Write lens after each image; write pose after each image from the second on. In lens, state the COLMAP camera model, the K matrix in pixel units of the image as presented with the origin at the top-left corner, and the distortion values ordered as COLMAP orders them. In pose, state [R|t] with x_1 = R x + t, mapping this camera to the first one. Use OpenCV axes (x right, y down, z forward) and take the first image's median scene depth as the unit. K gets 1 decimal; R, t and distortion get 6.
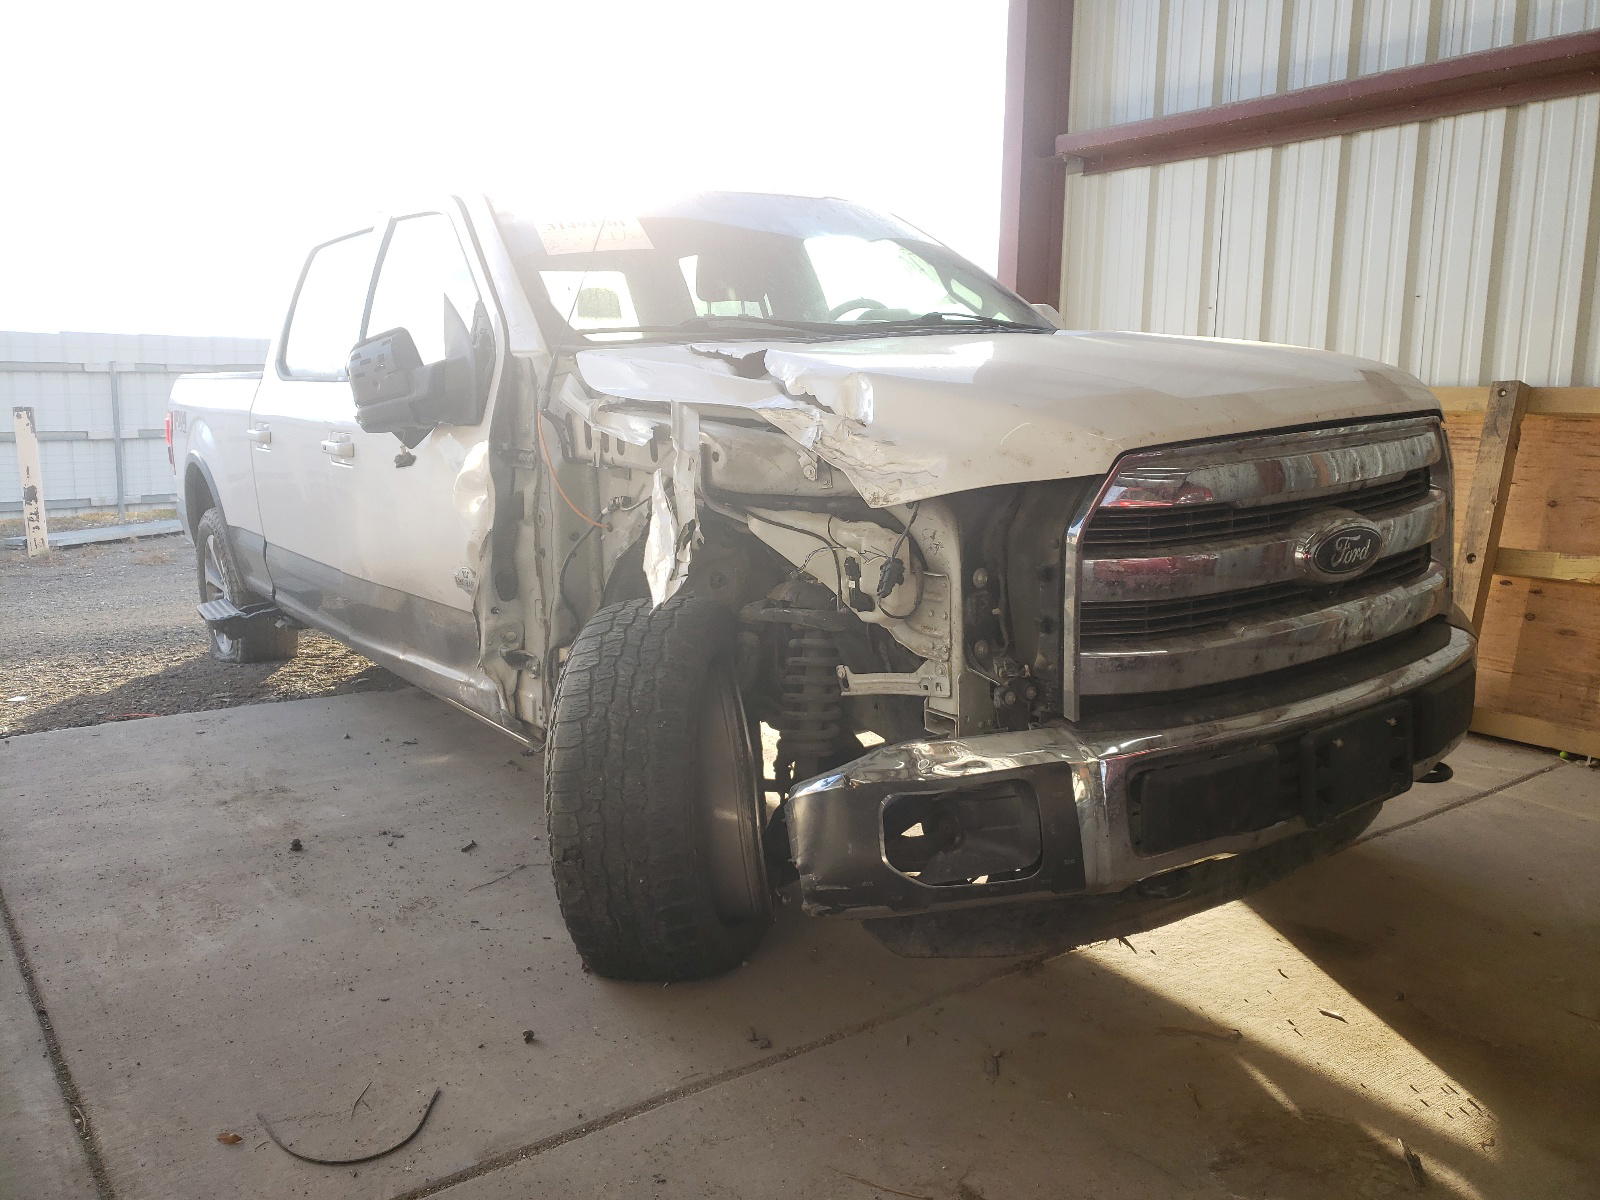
lens RADIAL K [[1220.8, 0, 804.8], [0, 1220.8, 567.4], [0, 0, 1]] dist [0.076823, -0.095324]
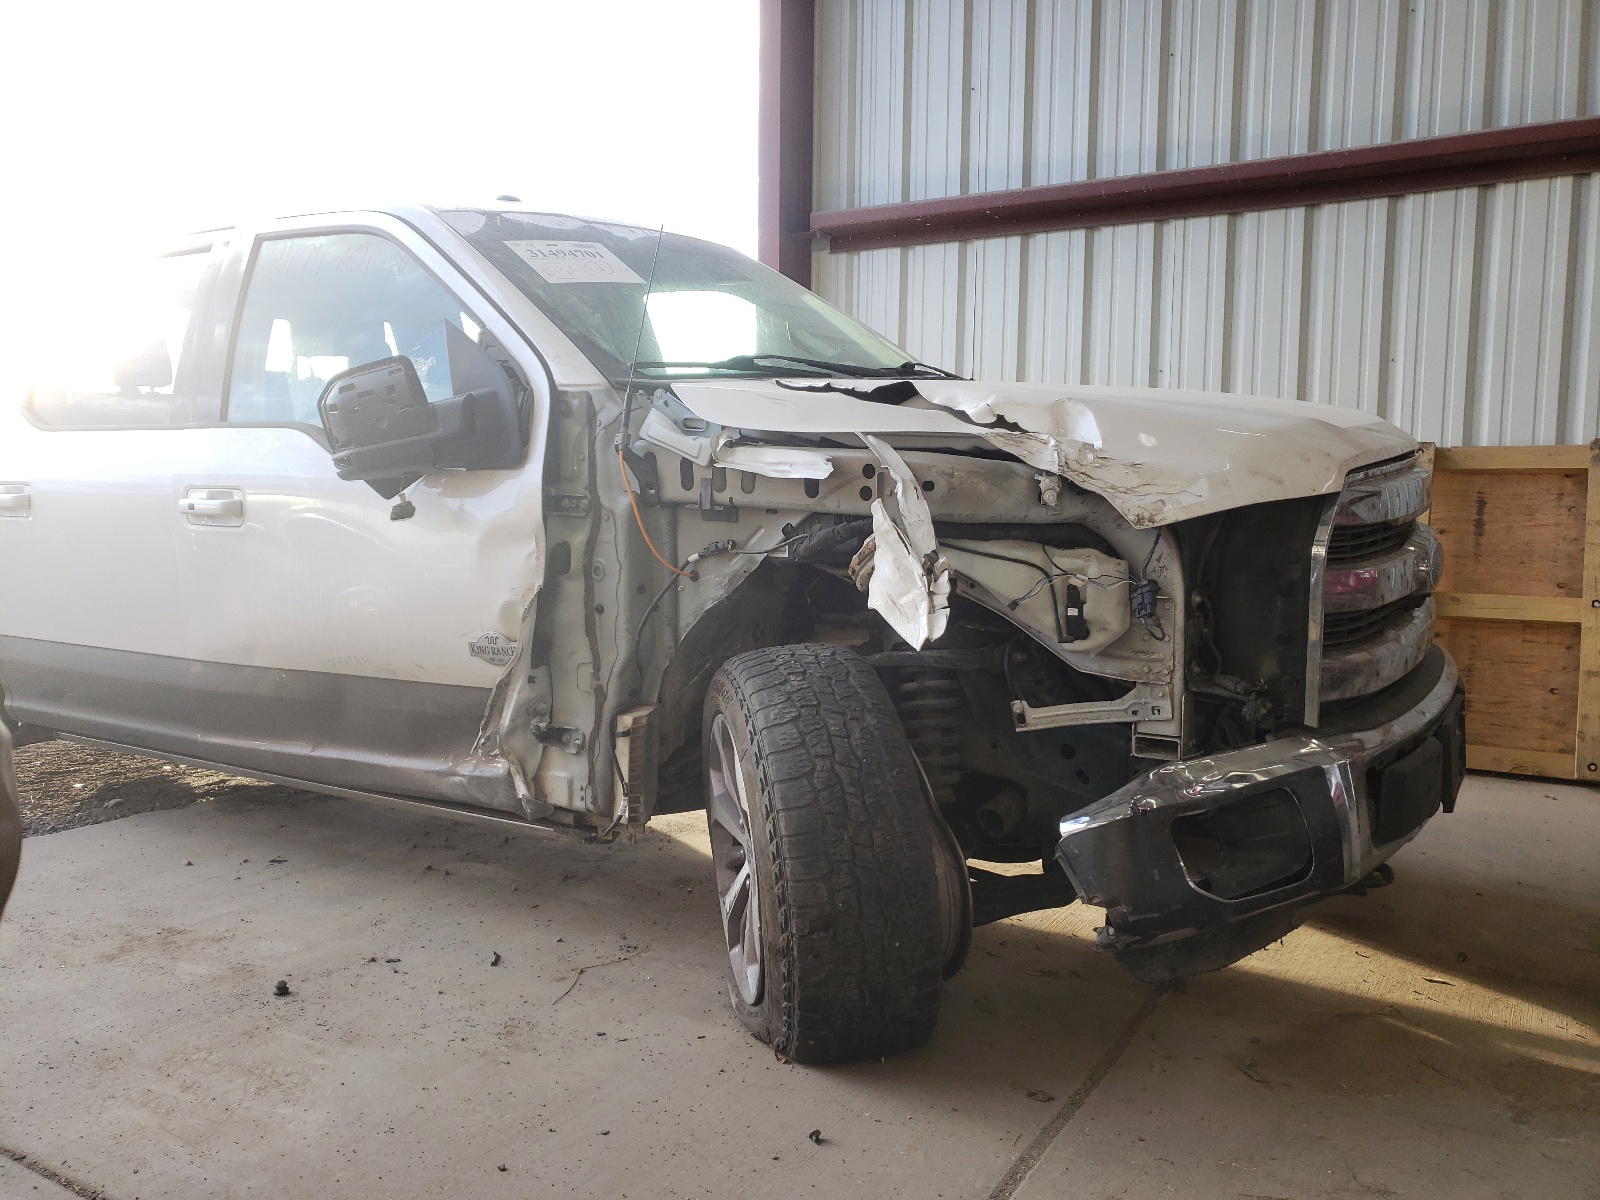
lens RADIAL K [[1220.2, 0, 800.0], [0, 1220.2, 600.0], [0, 0, 1]] dist [0.084812, -0.091289]
pose [[0.930917, -0.038940, 0.363150, -0.434911], [0.055142, 0.997888, -0.034350, 0.021432], [-0.361045, 0.052002, 0.931097, 0.129092]]
